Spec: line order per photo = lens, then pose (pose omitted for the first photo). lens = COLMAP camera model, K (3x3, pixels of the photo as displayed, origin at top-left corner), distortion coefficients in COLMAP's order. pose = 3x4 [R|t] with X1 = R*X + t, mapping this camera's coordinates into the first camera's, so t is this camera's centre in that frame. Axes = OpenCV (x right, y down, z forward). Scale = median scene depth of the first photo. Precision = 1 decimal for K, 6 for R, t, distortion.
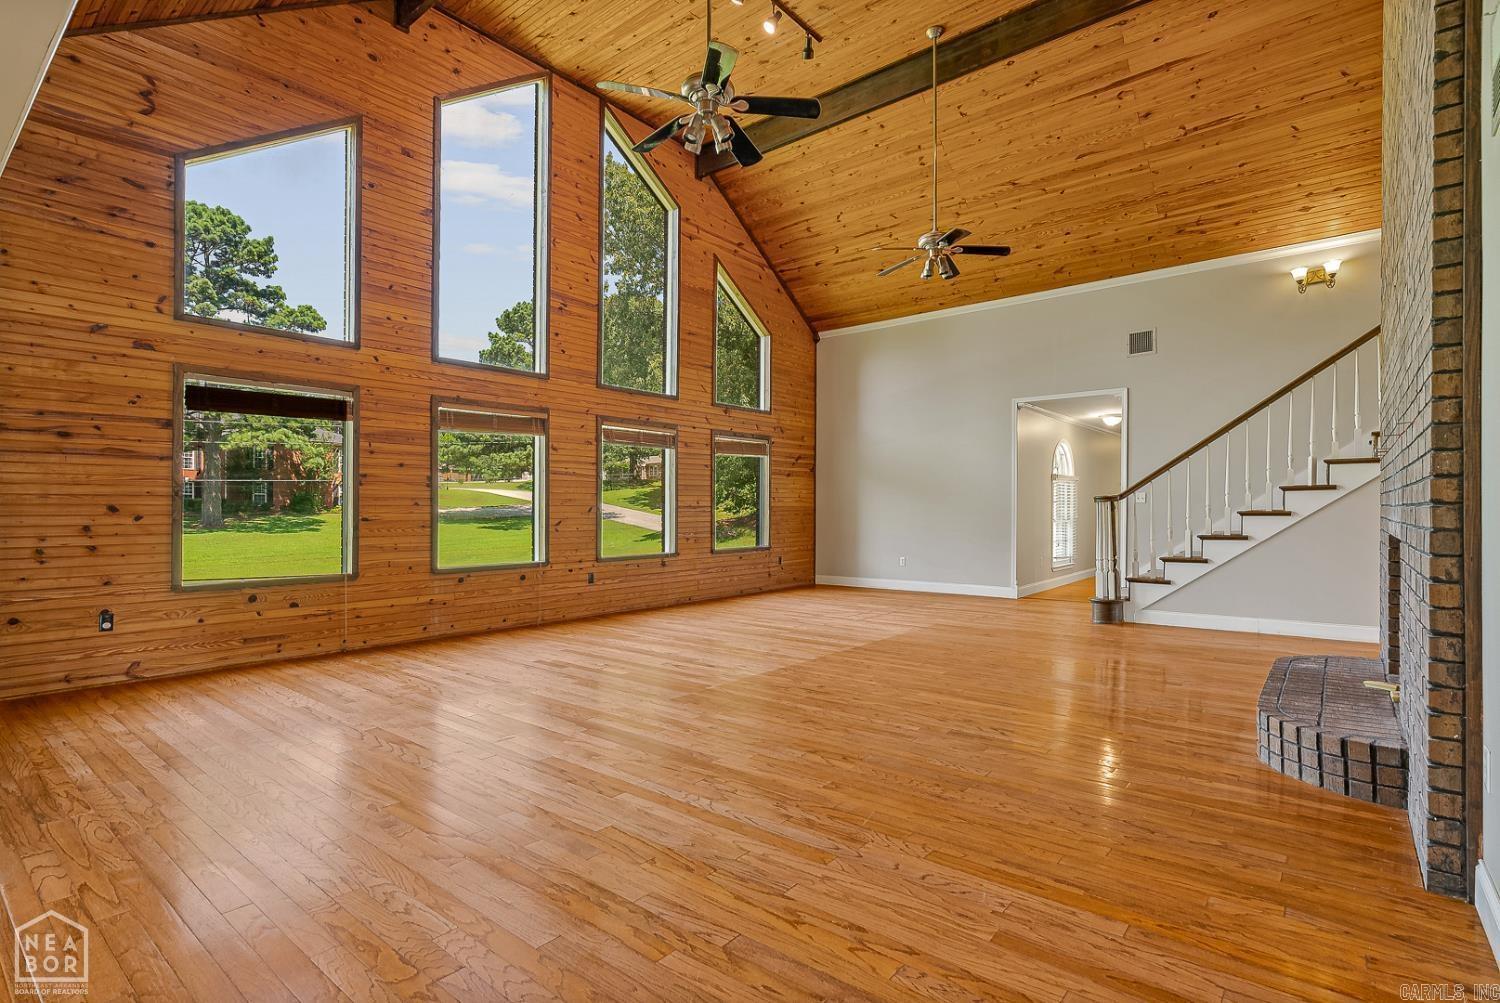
lens RADIAL K [[723.2, 0, 744.7], [0, 723.2, 505.8], [0, 0, 1]] dist [-0.004012, 0.000462]
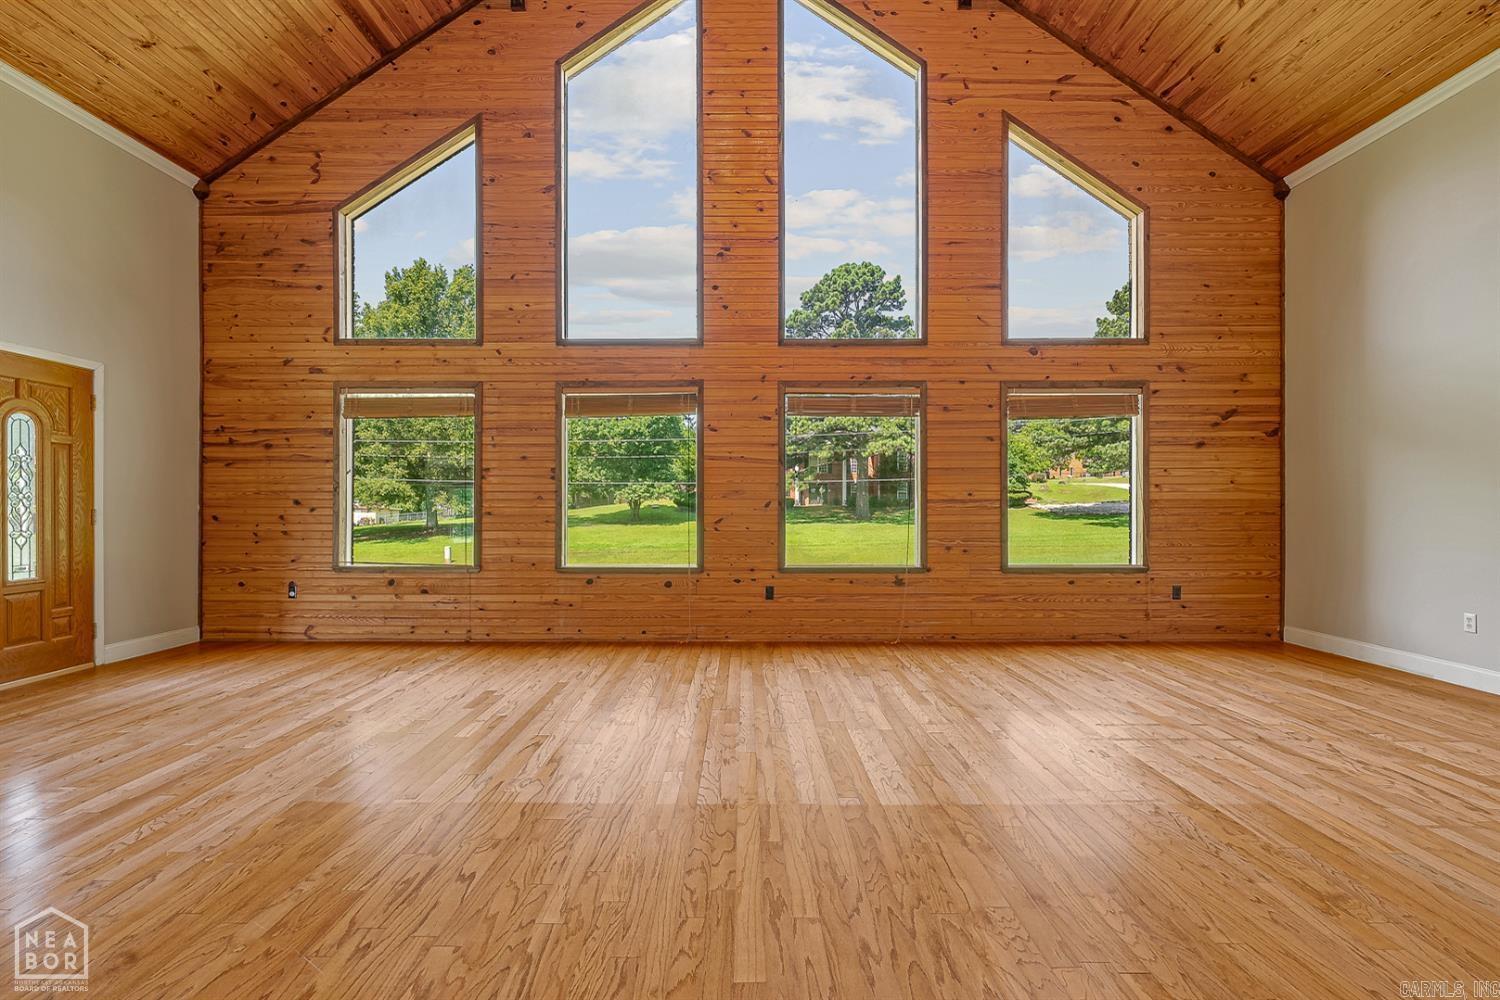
lens RADIAL K [[688.0, 0, 745.4], [0, 688.0, 501.7], [0, 0, 1]] dist [-0.008710, 0.004014]
pose [[0.636191, -0.001719, -0.771529, 0.360075], [0.001809, 0.999998, -0.000737, 0.003348], [0.771529, -0.000927, 0.636193, 0.543281]]
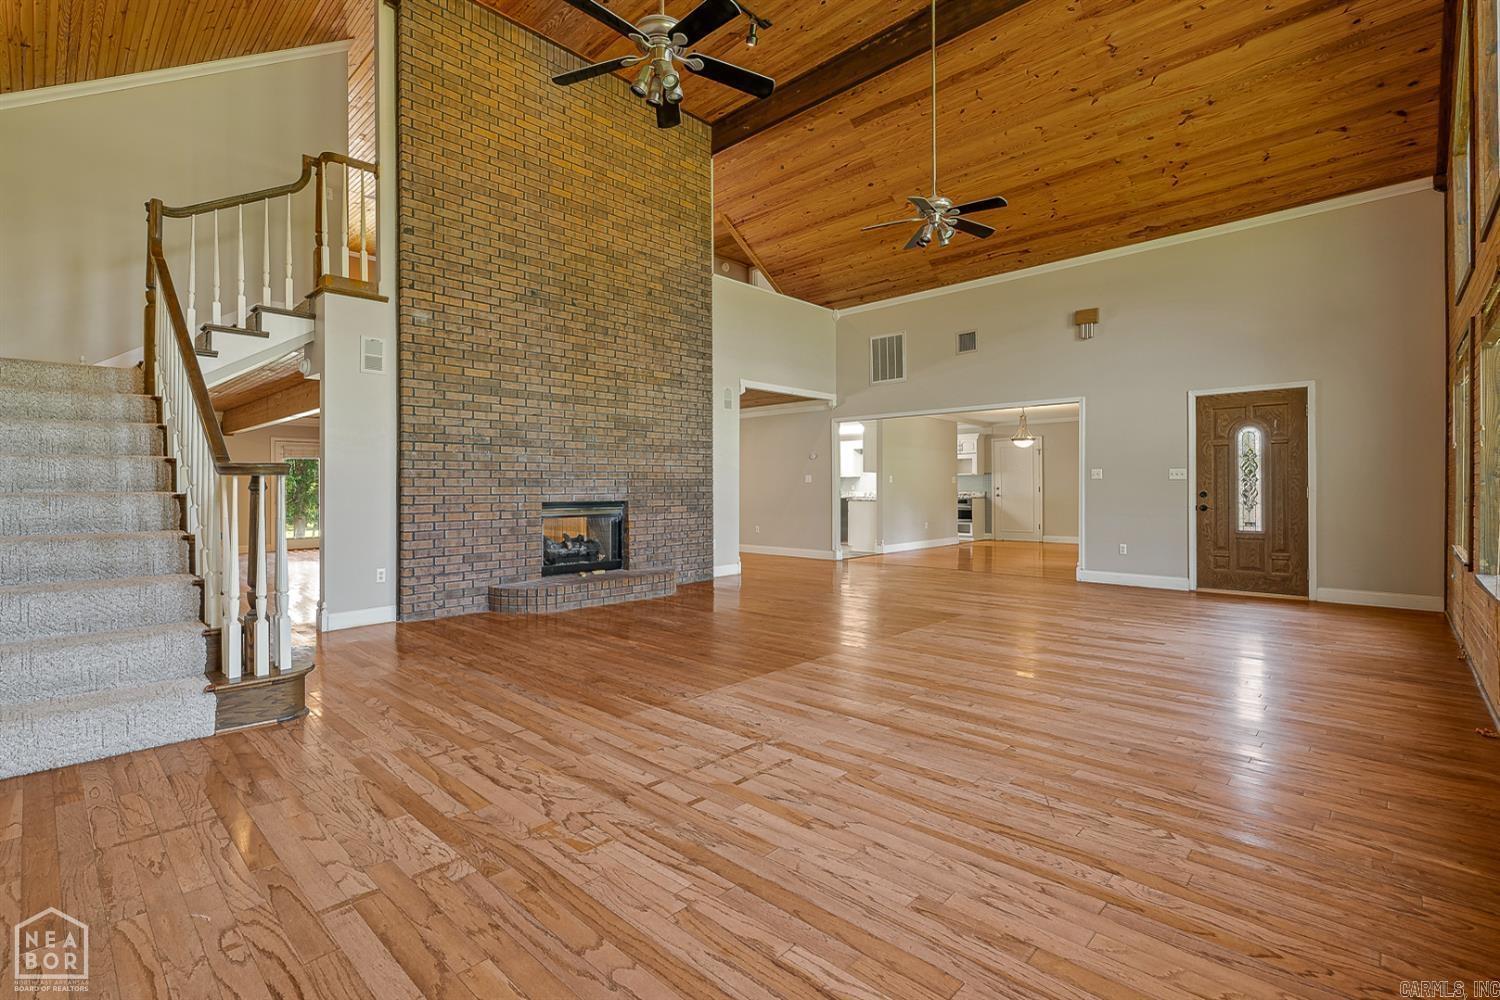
lens RADIAL K [[688.0, 0, 747.9], [0, 688.0, 492.9], [0, 0, 1]] dist [-0.008710, 0.004014]
pose [[-0.997740, 0.009164, 0.066568, 0.142215], [0.009269, 0.999956, 0.001271, 0.008618], [-0.066553, 0.001885, -0.997781, 1.427707]]
